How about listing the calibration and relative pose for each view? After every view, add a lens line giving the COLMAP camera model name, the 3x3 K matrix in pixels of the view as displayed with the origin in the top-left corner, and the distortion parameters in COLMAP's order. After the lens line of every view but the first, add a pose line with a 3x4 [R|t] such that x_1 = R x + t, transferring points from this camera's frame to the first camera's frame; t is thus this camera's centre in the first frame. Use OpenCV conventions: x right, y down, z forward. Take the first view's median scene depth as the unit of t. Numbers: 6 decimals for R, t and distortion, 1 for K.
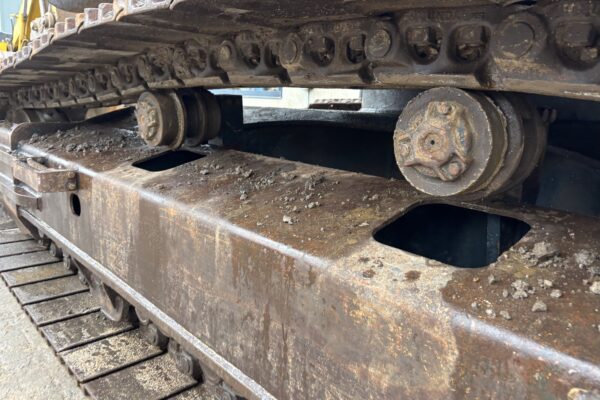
lens RADIAL K [[463.7, 0, 299.7], [0, 463.7, 200.2], [0, 0, 1]] dist [0.000855, -0.000827]
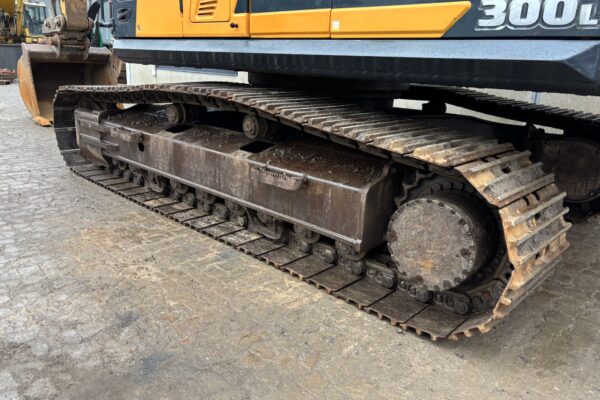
lens RADIAL K [[463.7, 0, 300.5], [0, 463.7, 199.6], [0, 0, 1]] dist [0.000855, -0.000827]
pose [[0.997399, -0.031826, 0.064677, 0.294484], [0.025435, 0.994925, 0.097351, 0.100413], [-0.067447, -0.095452, 0.993146, -2.250940]]
